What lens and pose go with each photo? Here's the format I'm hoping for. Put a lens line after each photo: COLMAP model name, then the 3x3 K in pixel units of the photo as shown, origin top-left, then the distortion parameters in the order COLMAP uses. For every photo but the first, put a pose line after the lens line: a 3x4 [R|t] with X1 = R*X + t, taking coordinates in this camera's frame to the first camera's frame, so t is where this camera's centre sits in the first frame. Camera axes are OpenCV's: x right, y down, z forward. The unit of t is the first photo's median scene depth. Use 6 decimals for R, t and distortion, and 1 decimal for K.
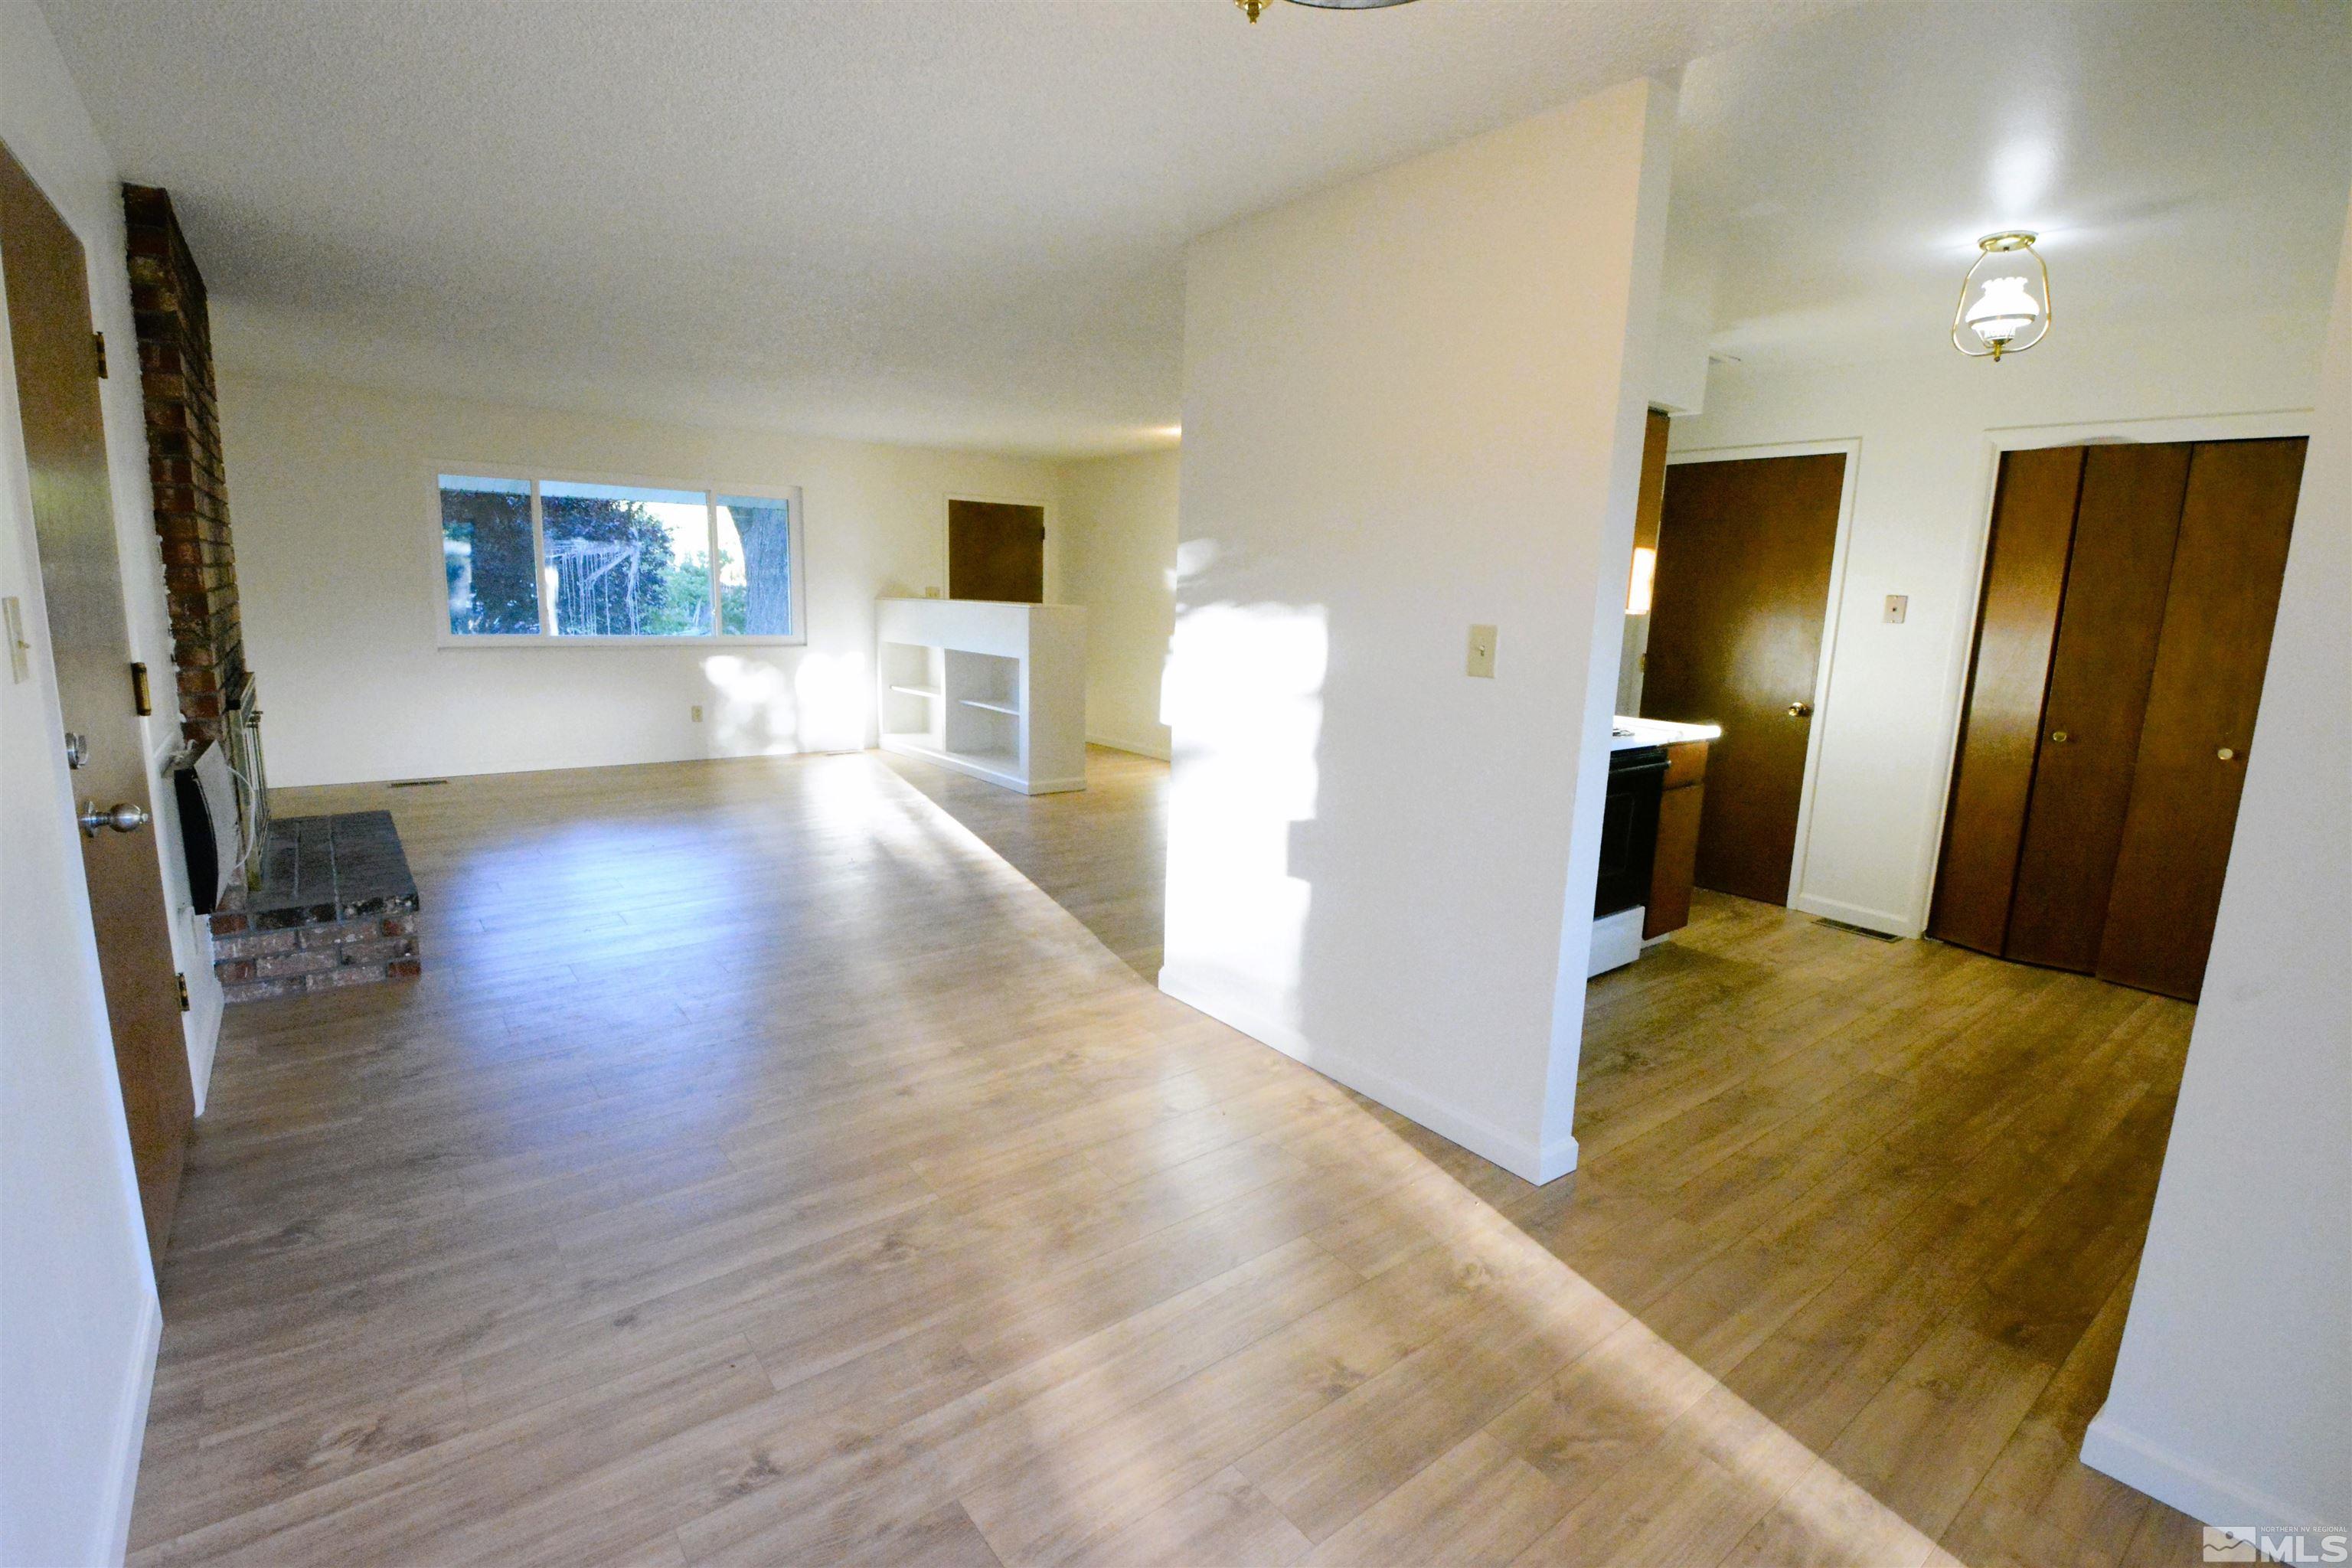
lens RADIAL K [[1088.9, 0, 1175.3], [0, 1088.9, 771.4], [0, 0, 1]] dist [-0.023769, -0.000604]
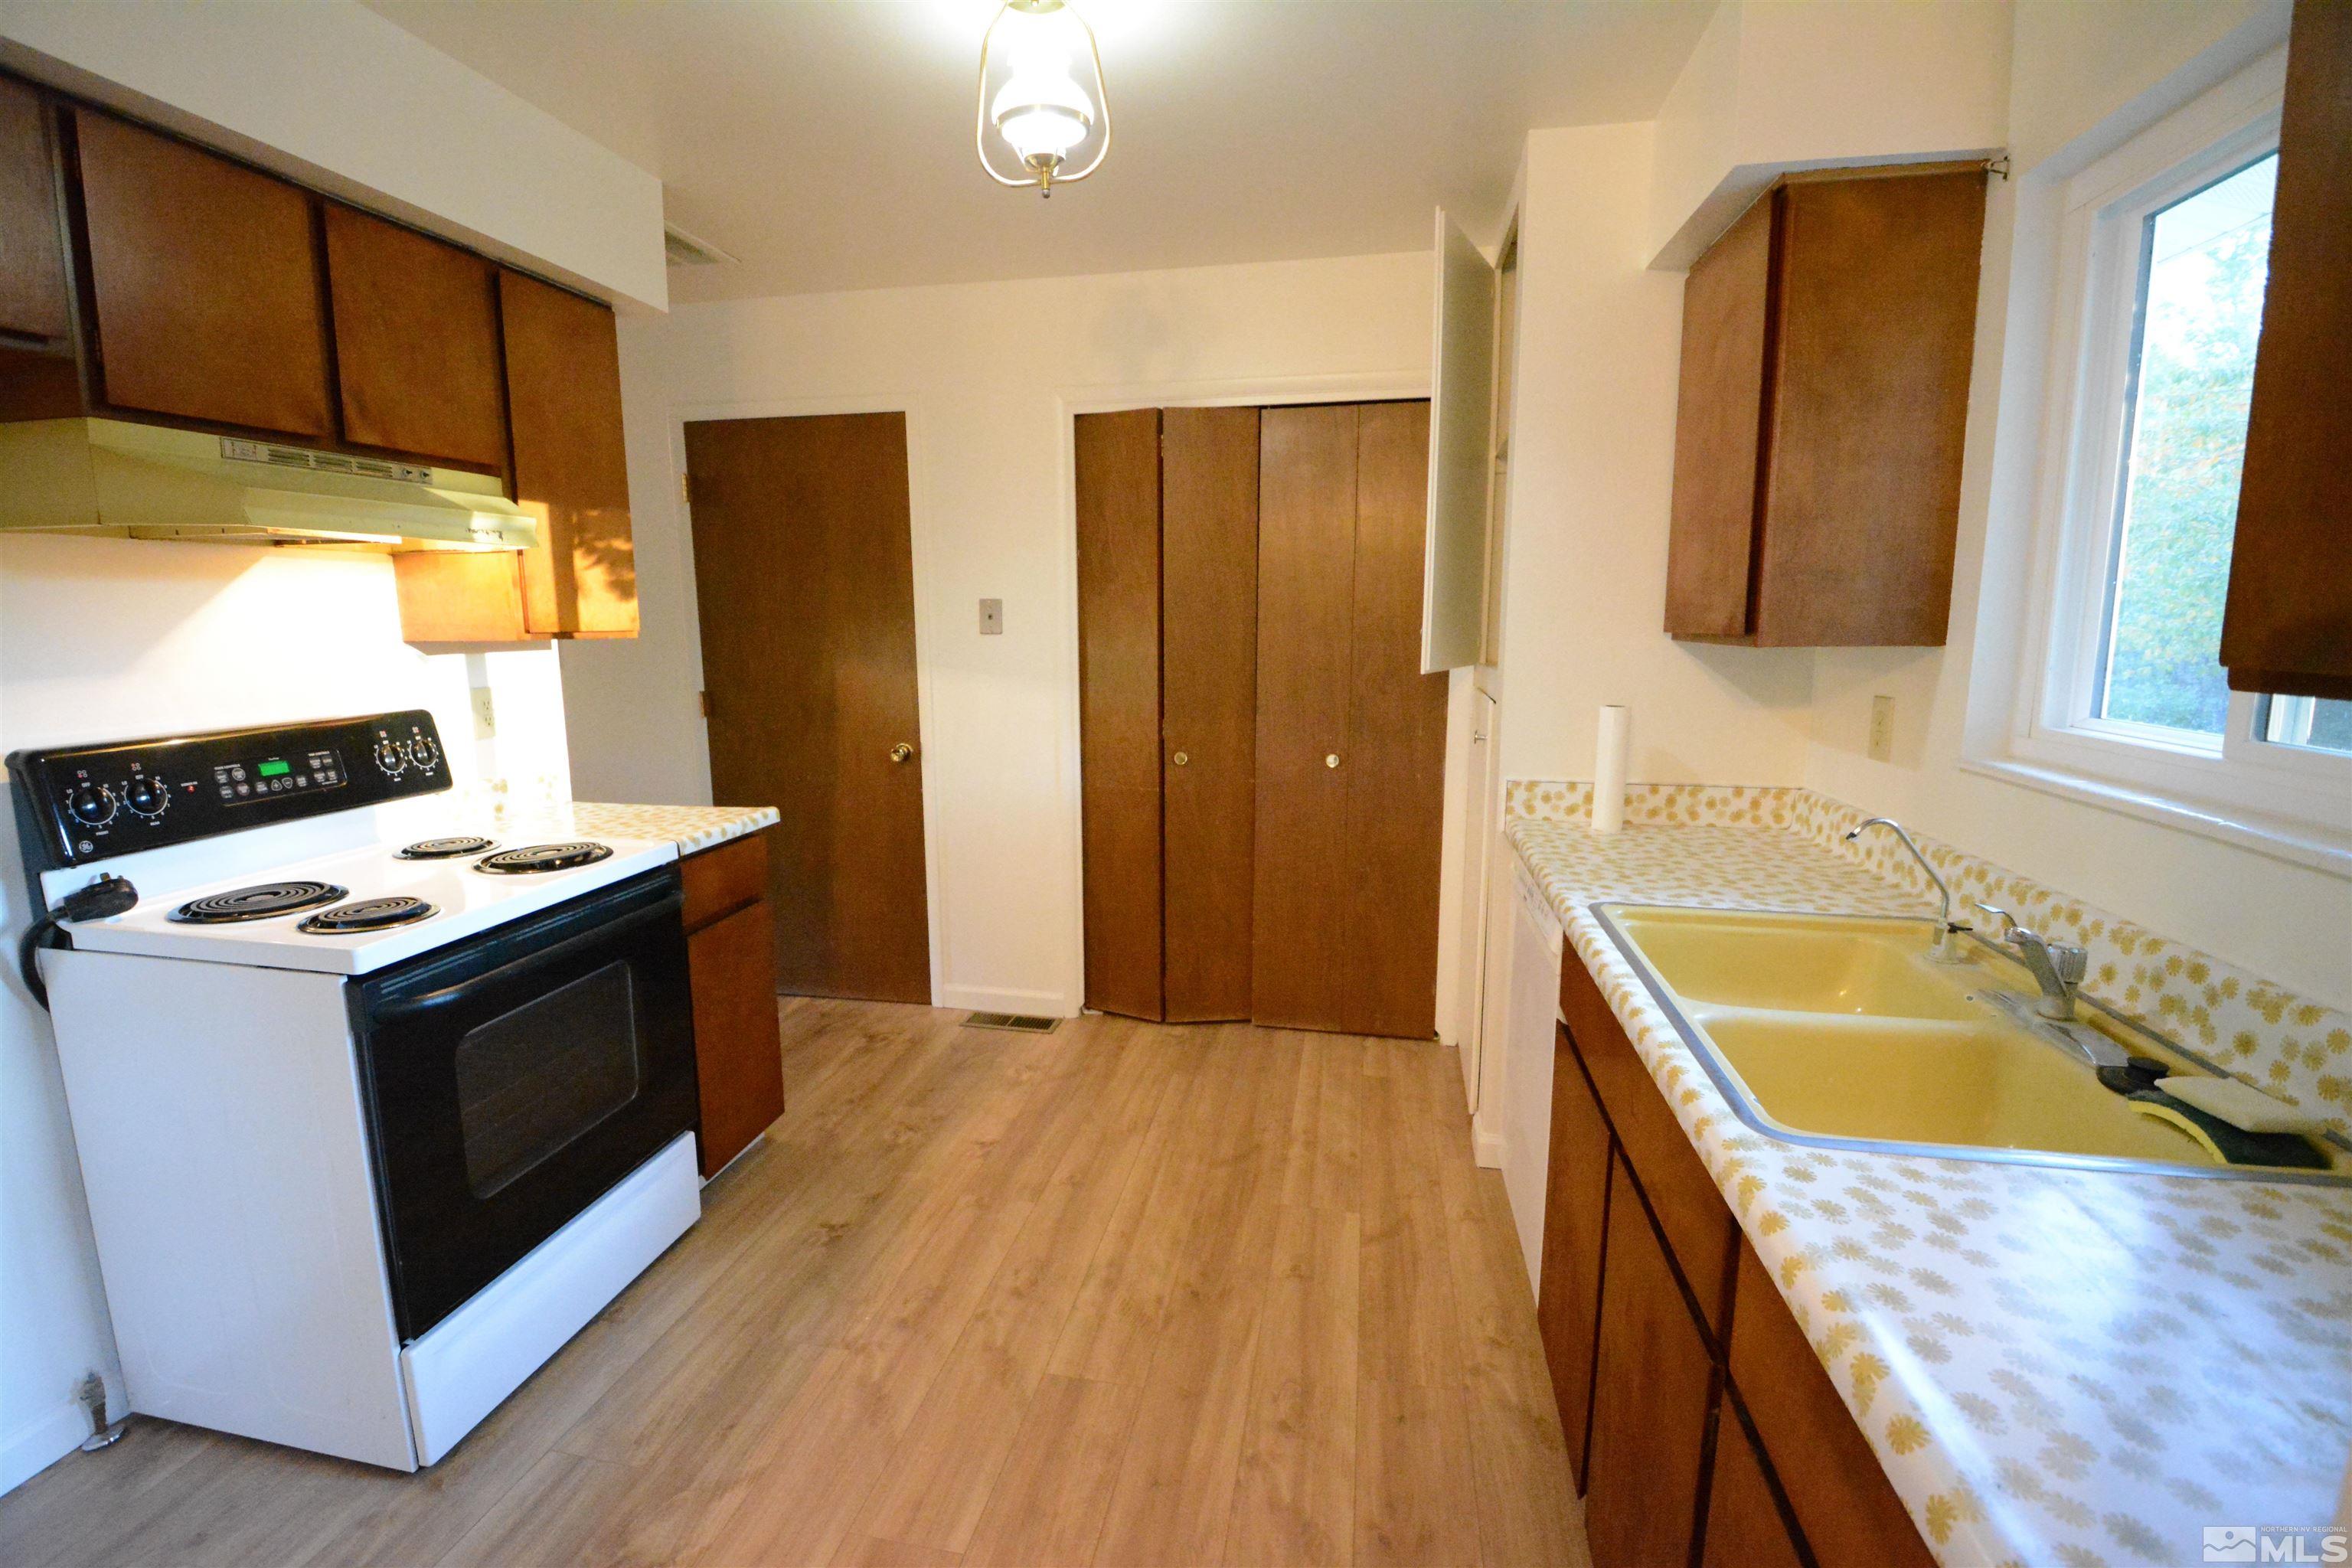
lens RADIAL K [[1088.9, 0, 1164.7], [0, 1088.9, 783.1], [0, 0, 1]] dist [-0.023769, -0.000604]
pose [[0.755229, -0.140126, 0.640307, 0.255381], [0.143600, 0.988521, 0.046956, -0.052391], [-0.639537, 0.056486, 0.766682, 0.340172]]
